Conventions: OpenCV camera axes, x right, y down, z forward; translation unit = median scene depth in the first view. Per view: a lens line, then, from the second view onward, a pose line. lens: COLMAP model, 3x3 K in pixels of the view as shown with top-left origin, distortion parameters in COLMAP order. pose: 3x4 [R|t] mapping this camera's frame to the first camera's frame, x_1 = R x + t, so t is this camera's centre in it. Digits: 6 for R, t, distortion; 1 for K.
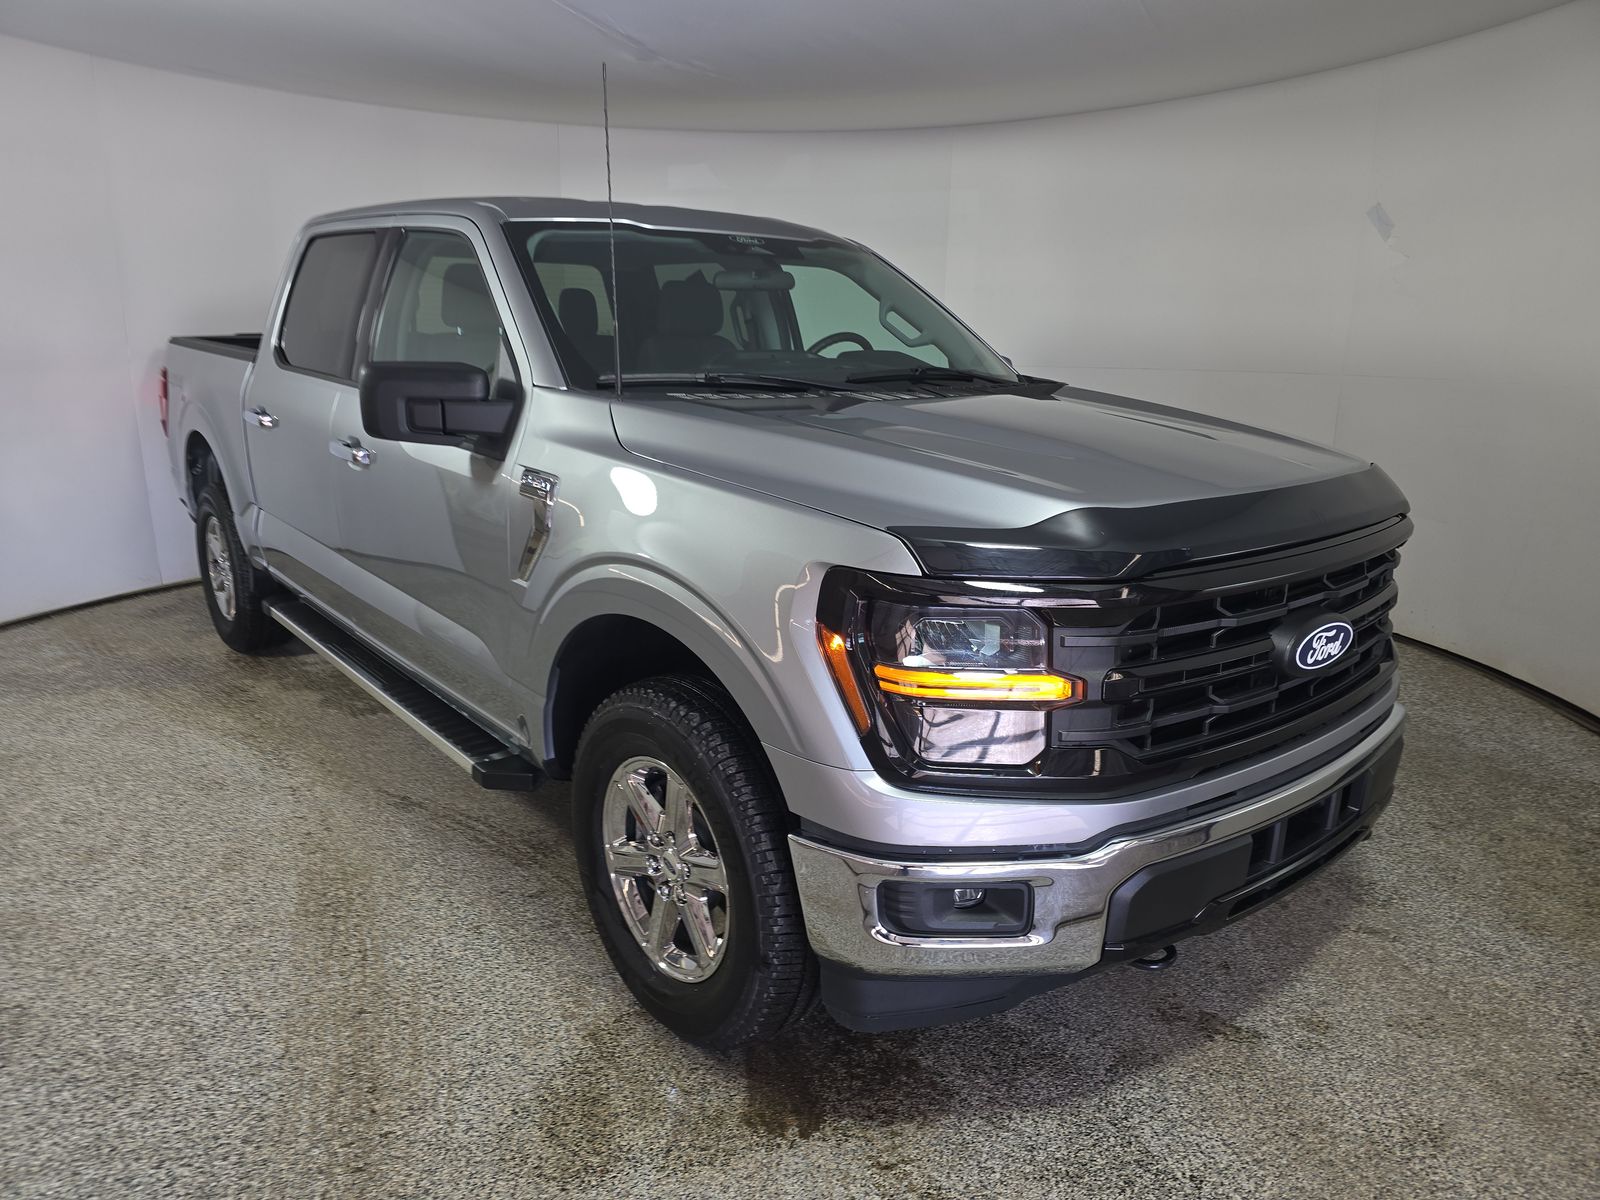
lens RADIAL K [[1093.1, 0, 796.7], [0, 1093.1, 599.3], [0, 0, 1]] dist [0.048401, -0.045773]
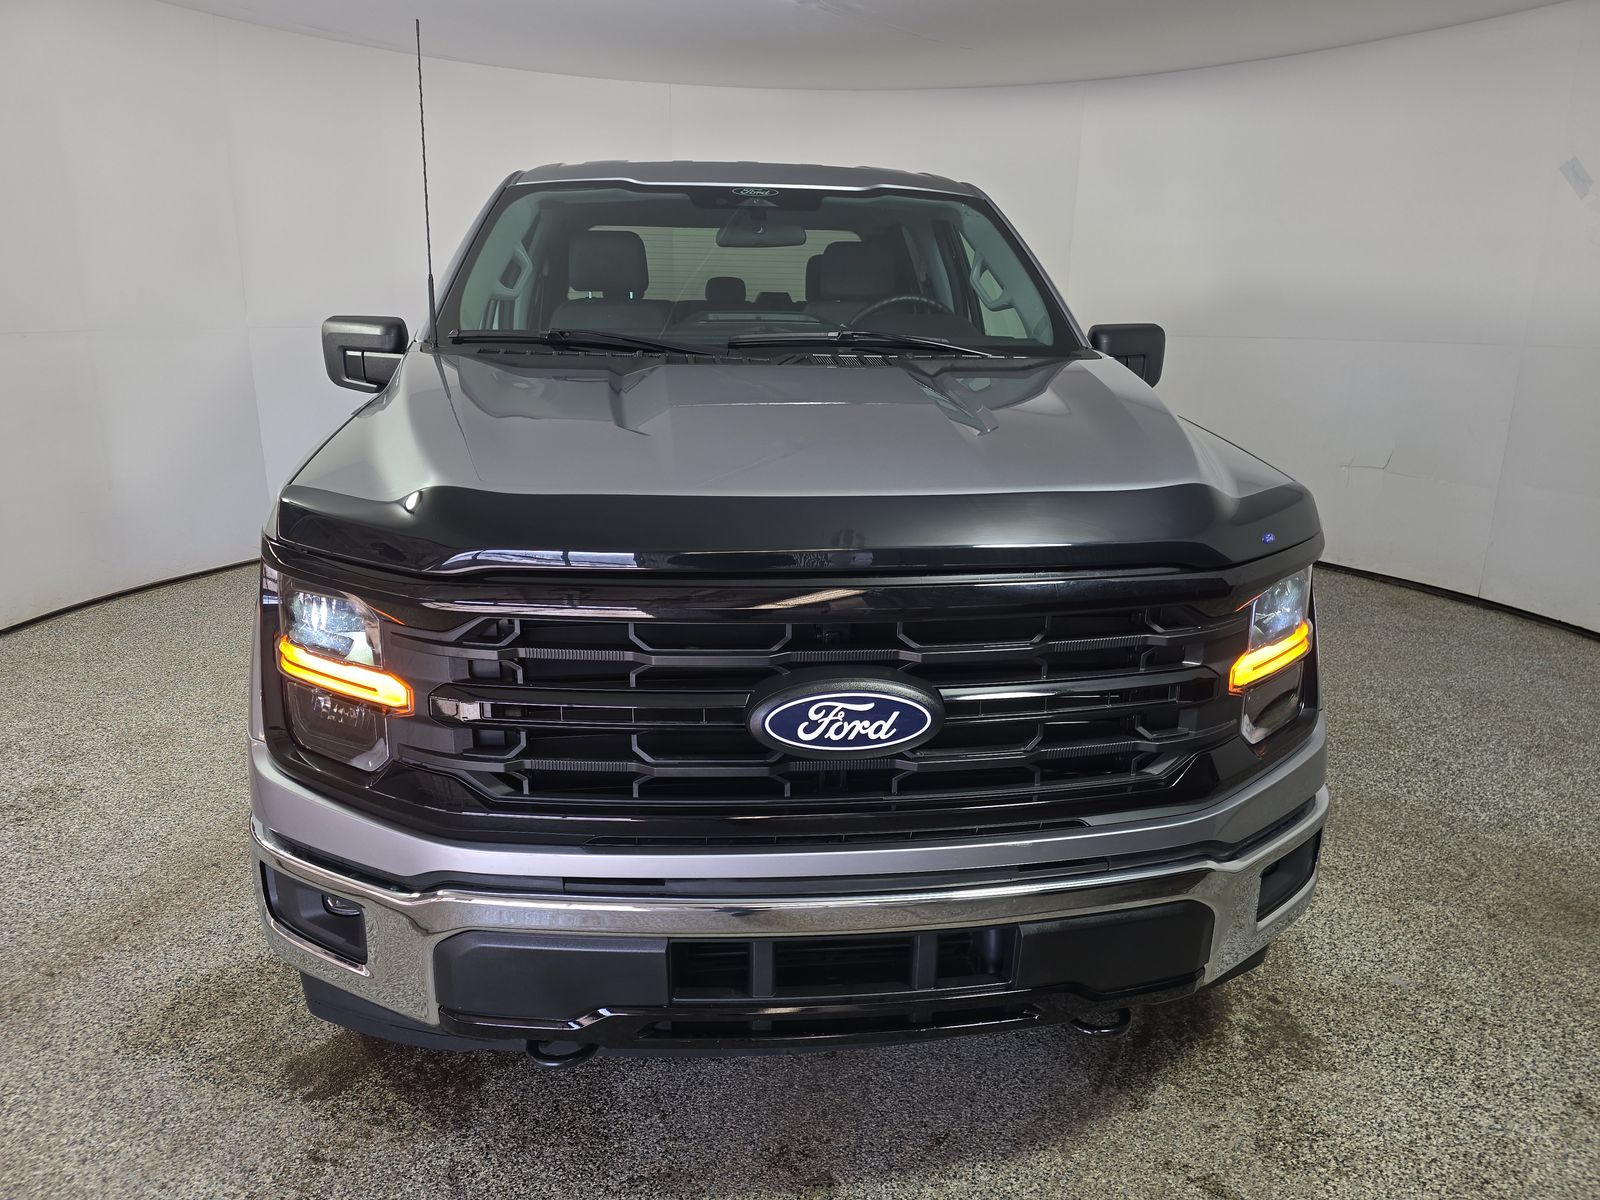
lens RADIAL K [[1093.1, 0, 798.3], [0, 1093.1, 601.4], [0, 0, 1]] dist [0.048401, -0.045773]
pose [[0.824930, 0.149557, -0.545090, 0.808633], [-0.139332, 0.988406, 0.060327, -0.071454], [0.547793, 0.026182, 0.836204, 0.384347]]
